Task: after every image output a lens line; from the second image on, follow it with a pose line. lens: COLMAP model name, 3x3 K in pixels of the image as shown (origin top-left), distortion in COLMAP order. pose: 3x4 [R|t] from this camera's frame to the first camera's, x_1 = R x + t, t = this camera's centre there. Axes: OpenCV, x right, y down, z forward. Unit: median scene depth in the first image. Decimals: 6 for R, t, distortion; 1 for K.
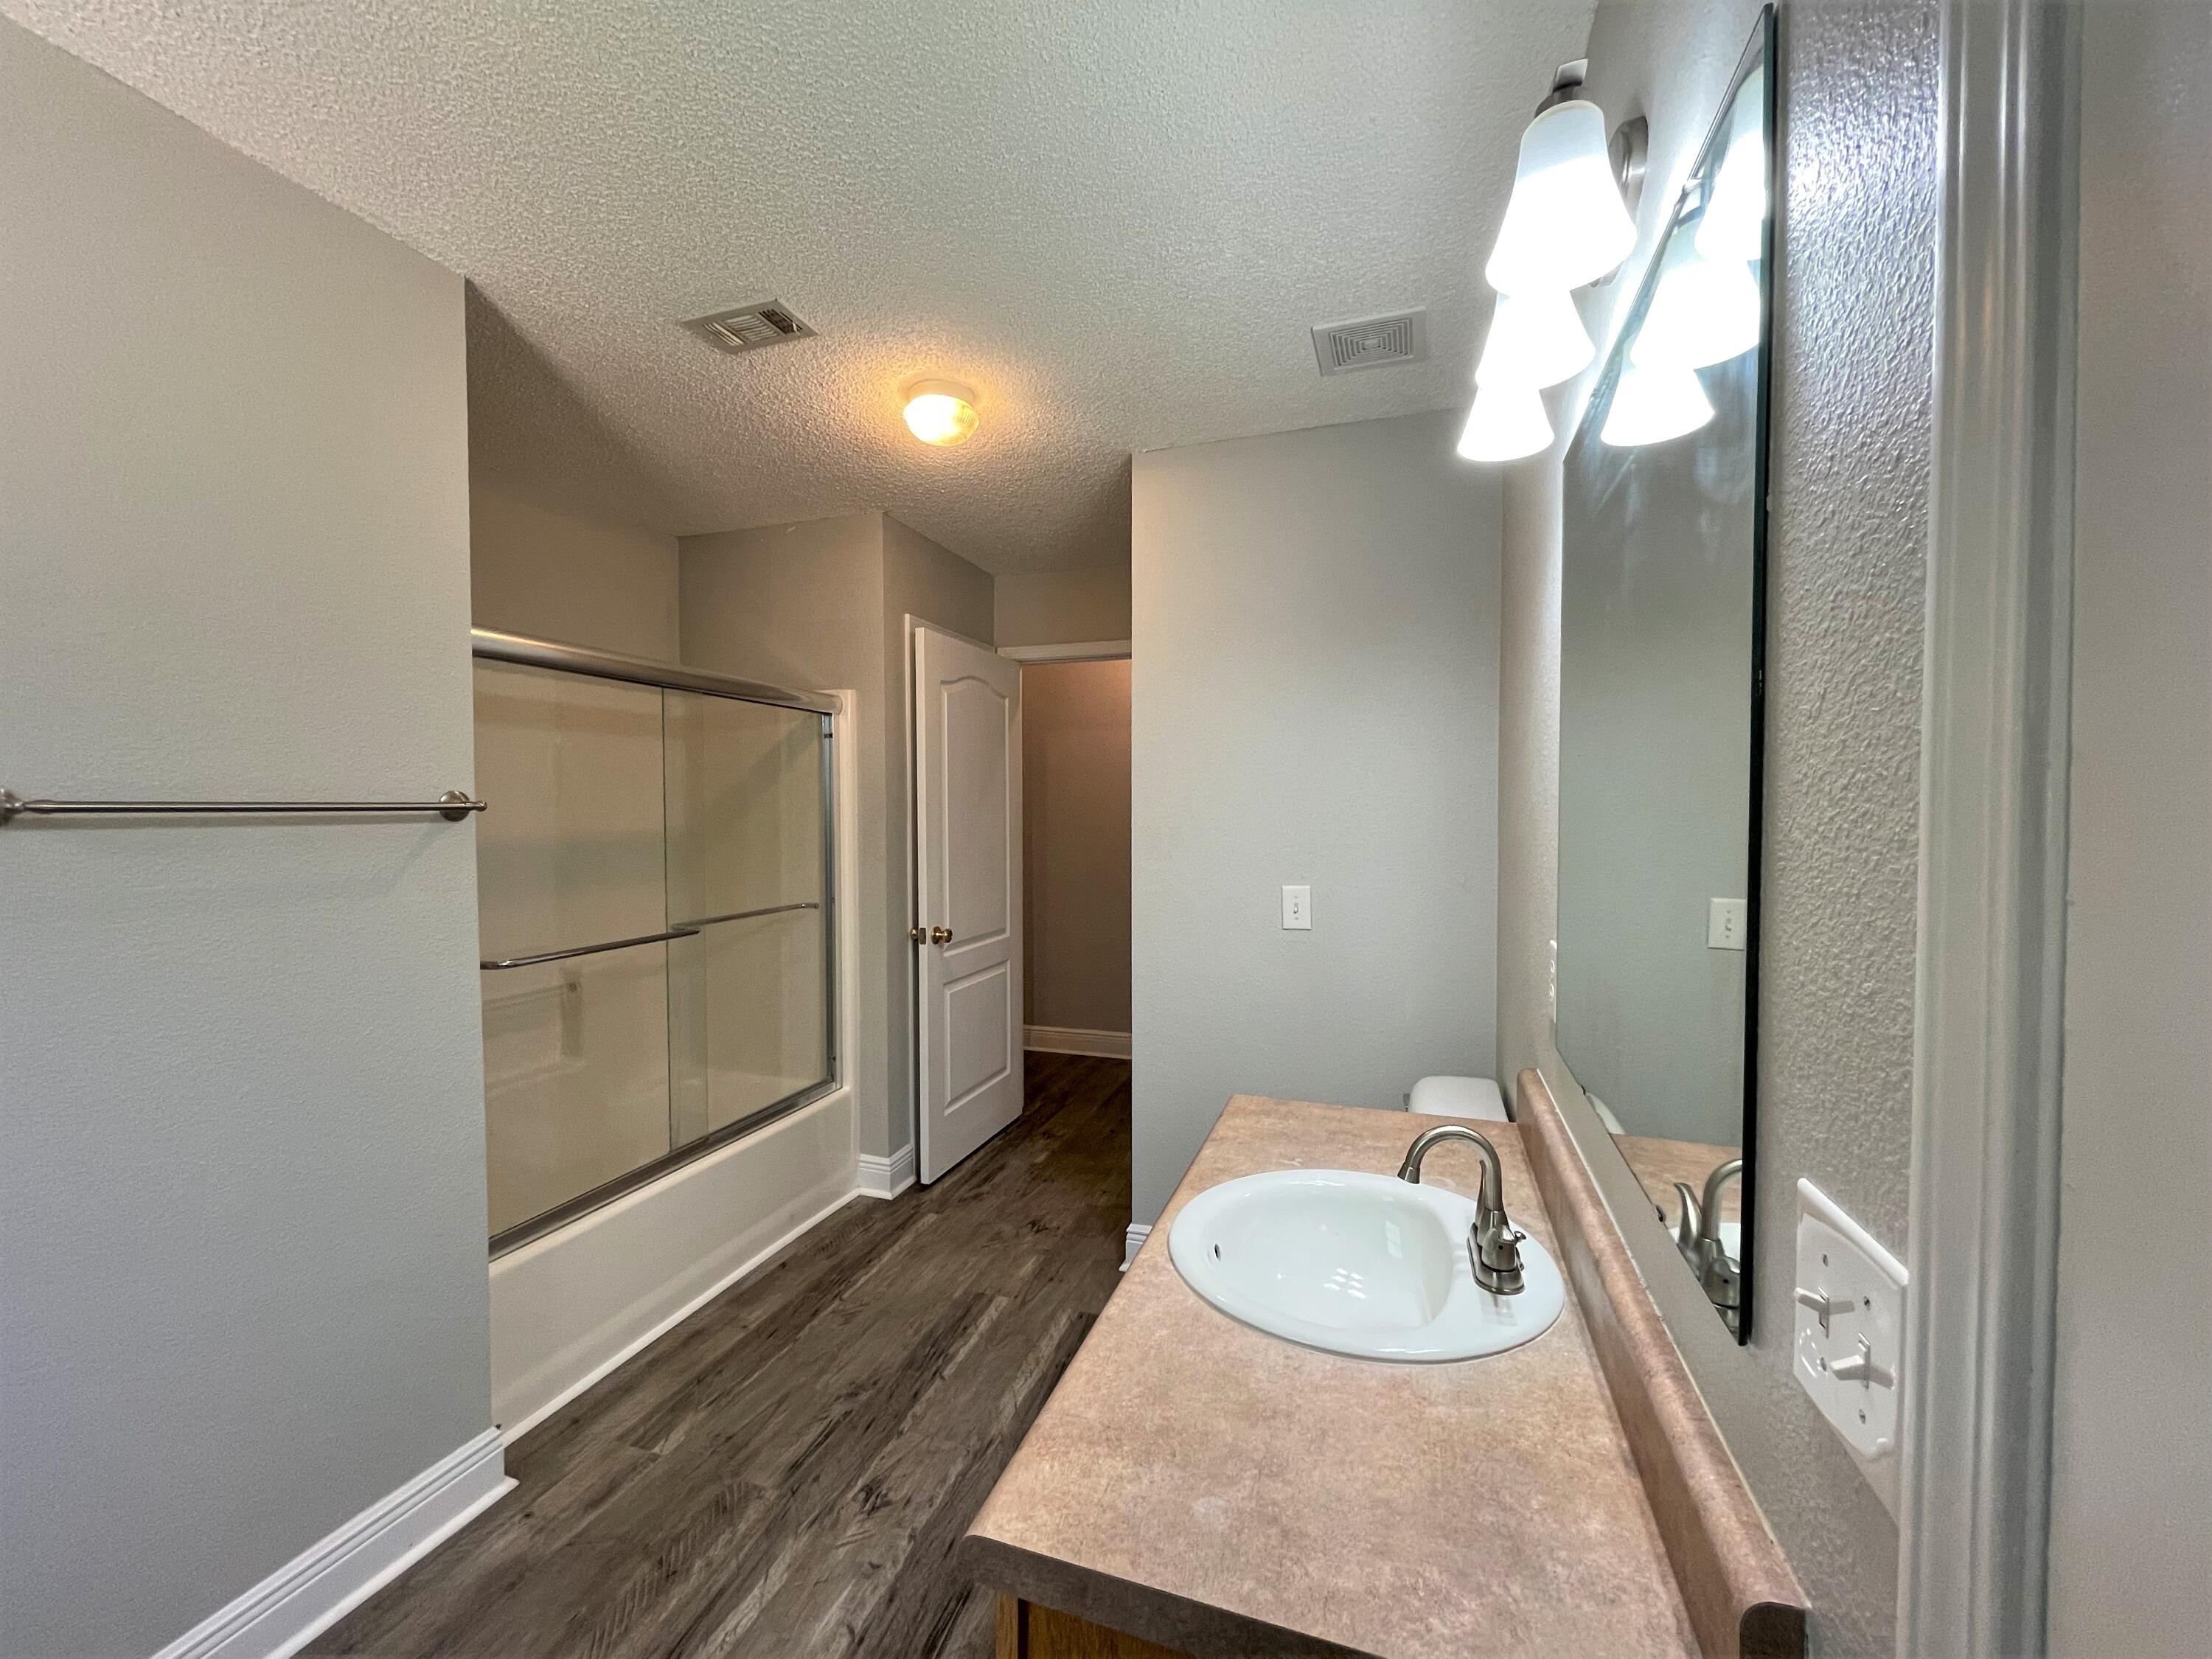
lens RADIAL K [[898.2, 0, 1113.1], [0, 898.2, 828.9], [0, 0, 1]] dist [0.000162, 0.000293]
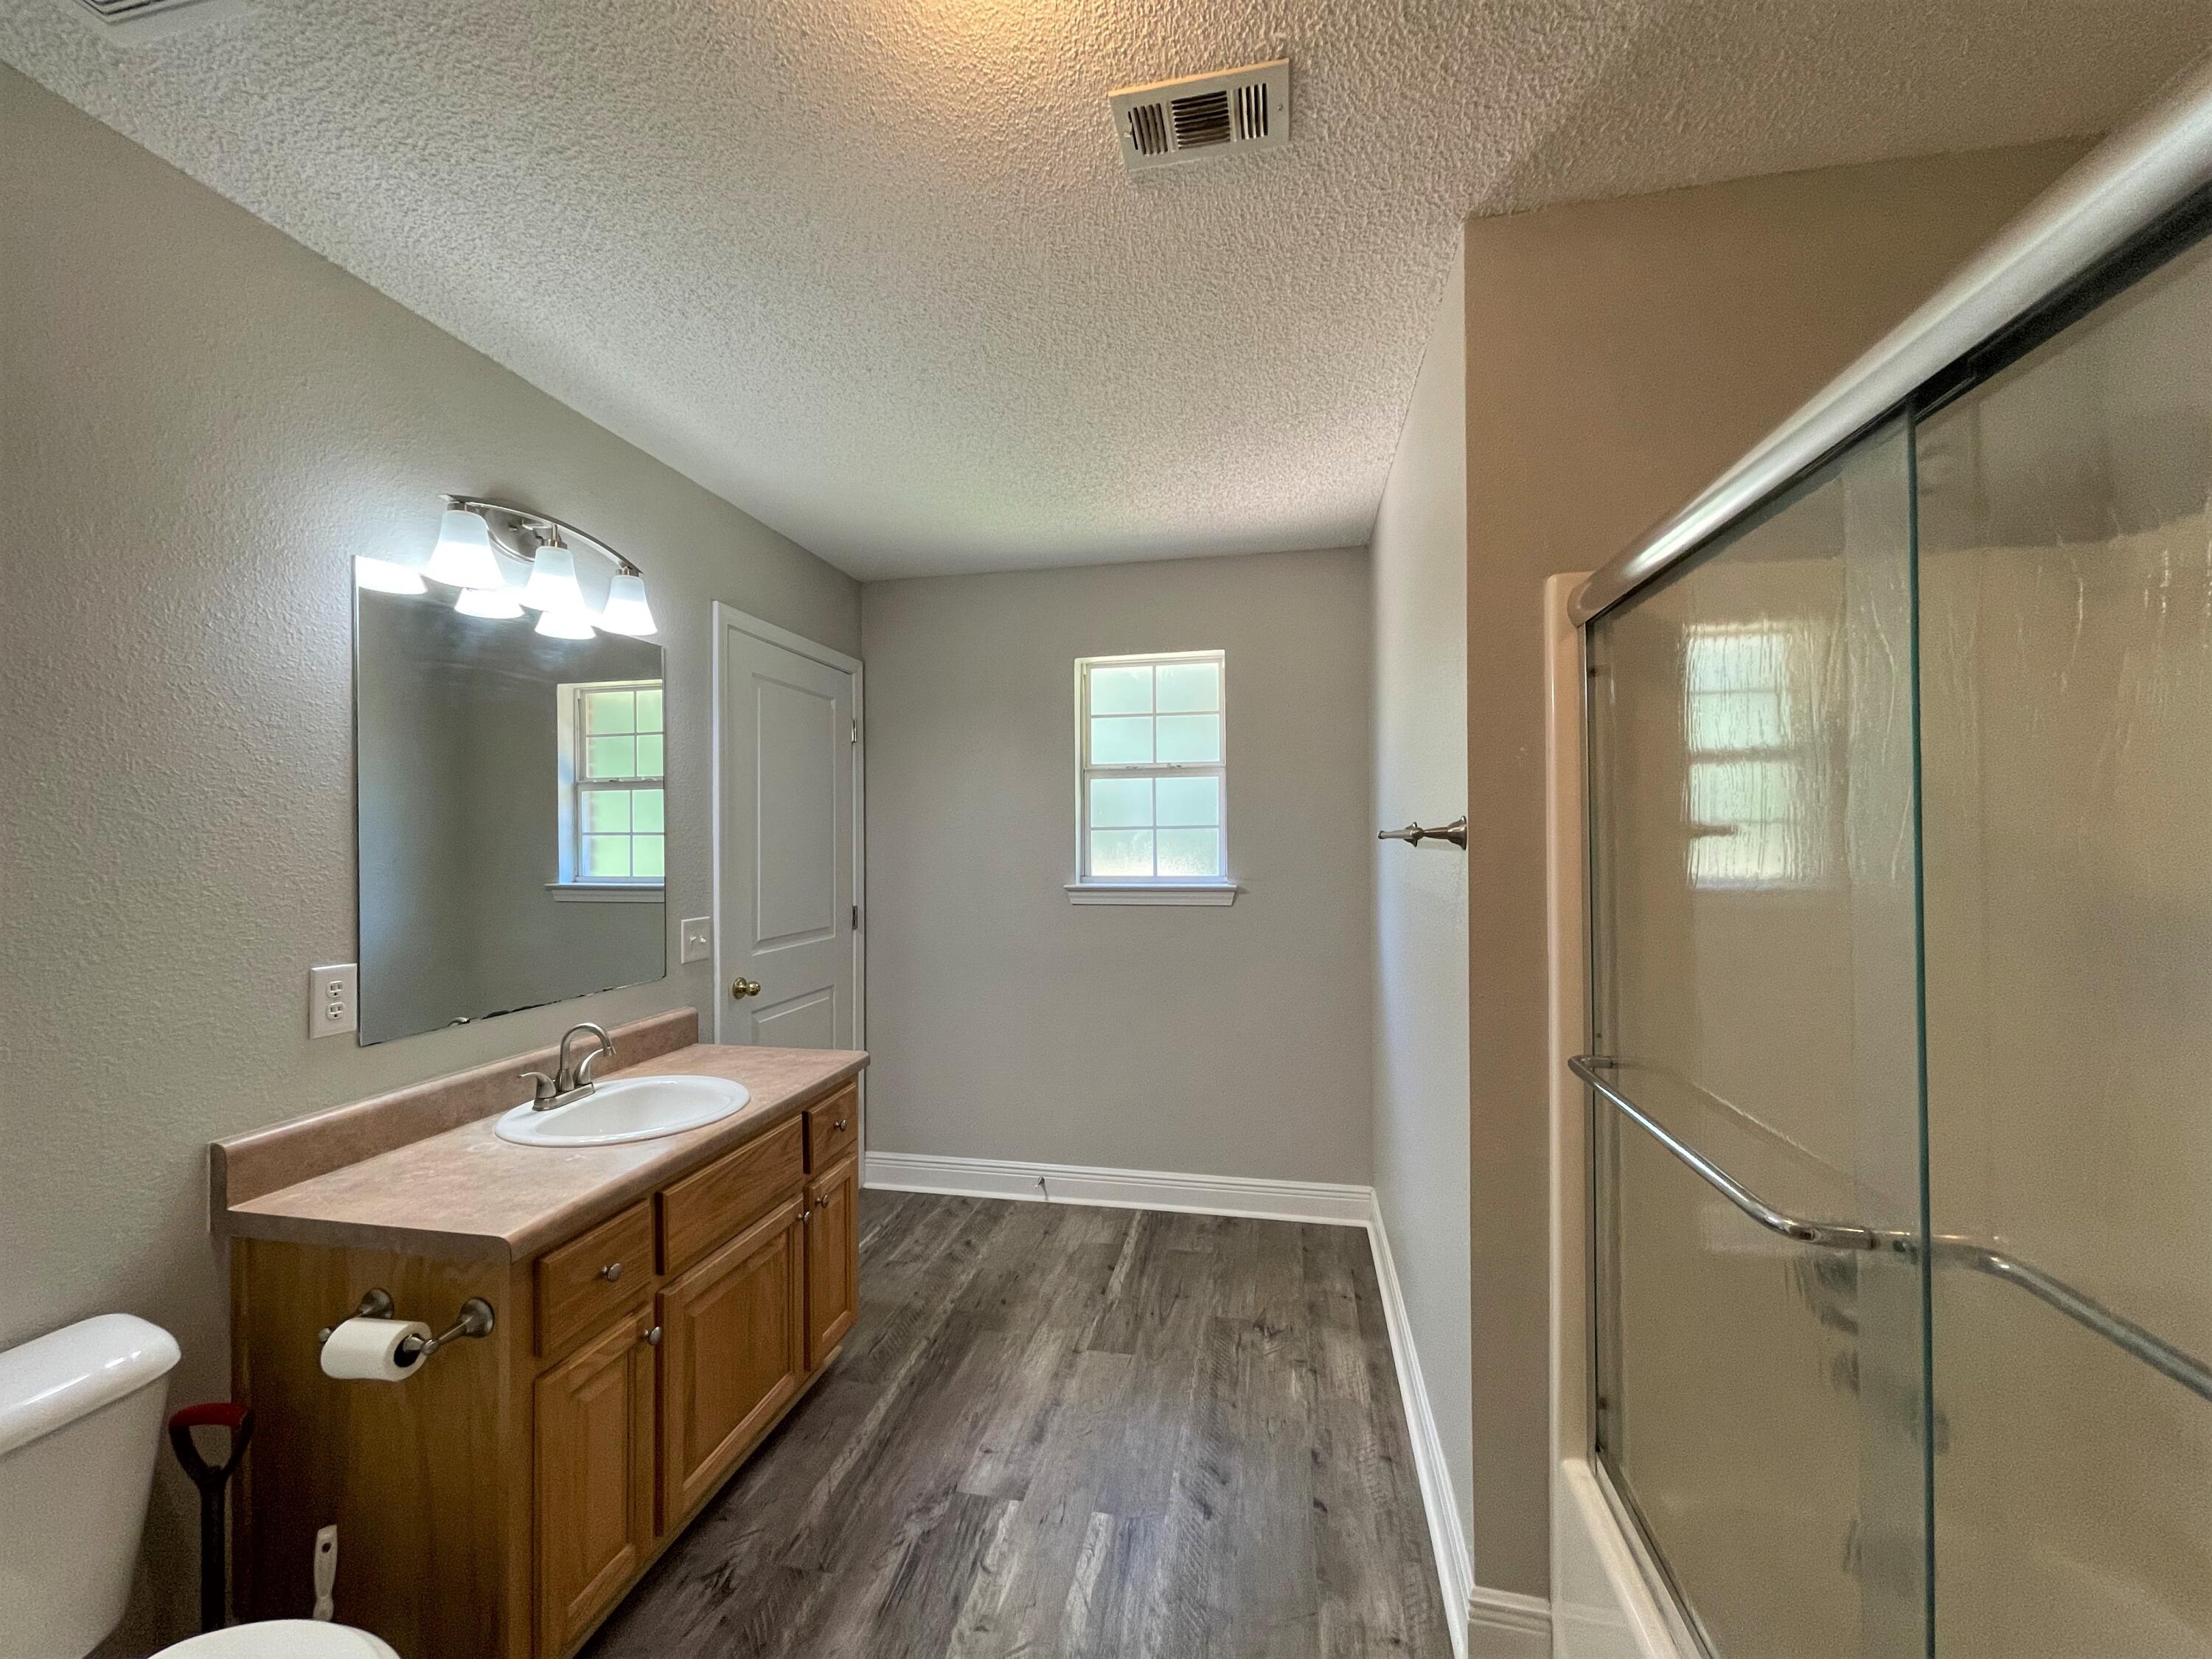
lens RADIAL K [[898.2, 0, 1104.3], [0, 898.2, 831.4], [0, 0, 1]] dist [0.000162, 0.000293]
pose [[-0.993168, 0.007258, -0.116466, -0.301218], [0.006142, 0.999932, 0.009935, -0.040165], [0.116530, 0.009152, -0.993145, 2.031686]]
